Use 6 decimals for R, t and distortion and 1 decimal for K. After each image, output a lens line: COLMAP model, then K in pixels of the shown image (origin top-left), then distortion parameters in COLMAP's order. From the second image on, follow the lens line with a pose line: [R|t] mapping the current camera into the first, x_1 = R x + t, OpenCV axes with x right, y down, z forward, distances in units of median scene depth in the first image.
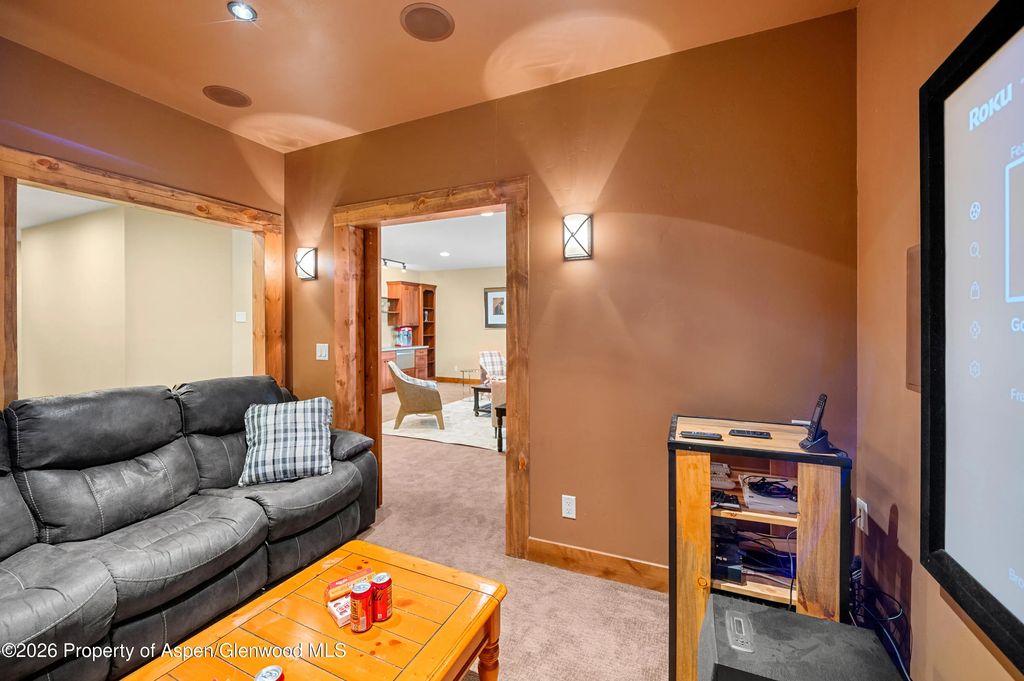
lens RADIAL K [[415.2, 0, 512.1], [0, 415.2, 324.4], [0, 0, 1]] dist [-0.002900, -0.000537]
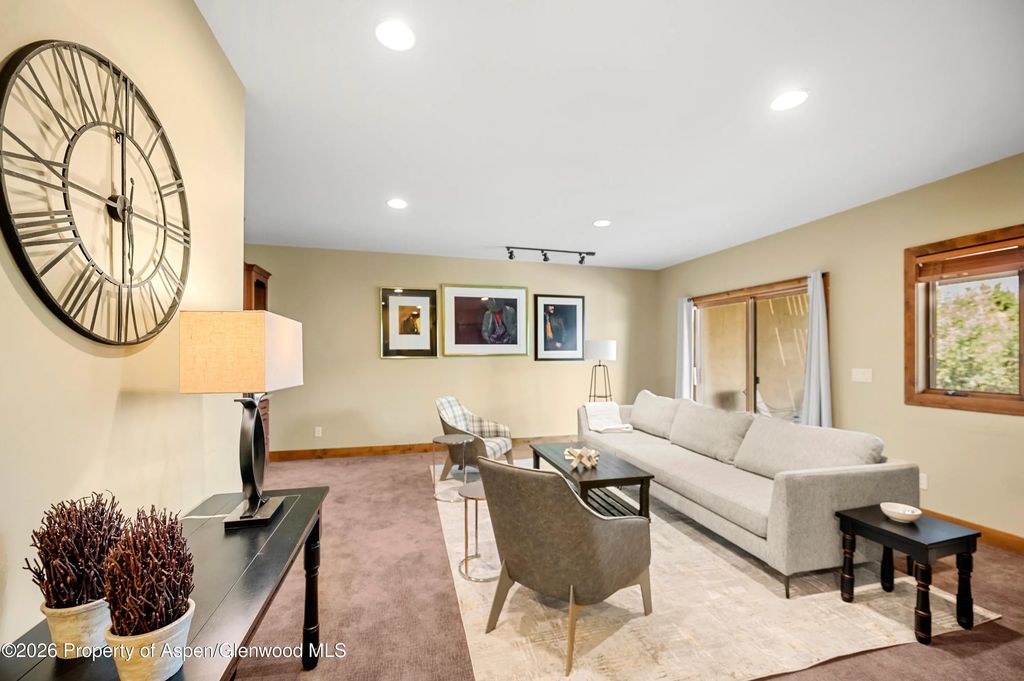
lens RADIAL K [[411.2, 0, 515.1], [0, 411.2, 352.0], [0, 0, 1]] dist [0.000235, -0.000018]
pose [[0.772741, -0.000750, 0.634721, -0.292098], [0.002744, 0.999994, -0.002160, 0.003904], [-0.634715, 0.003411, 0.772739, 0.437327]]
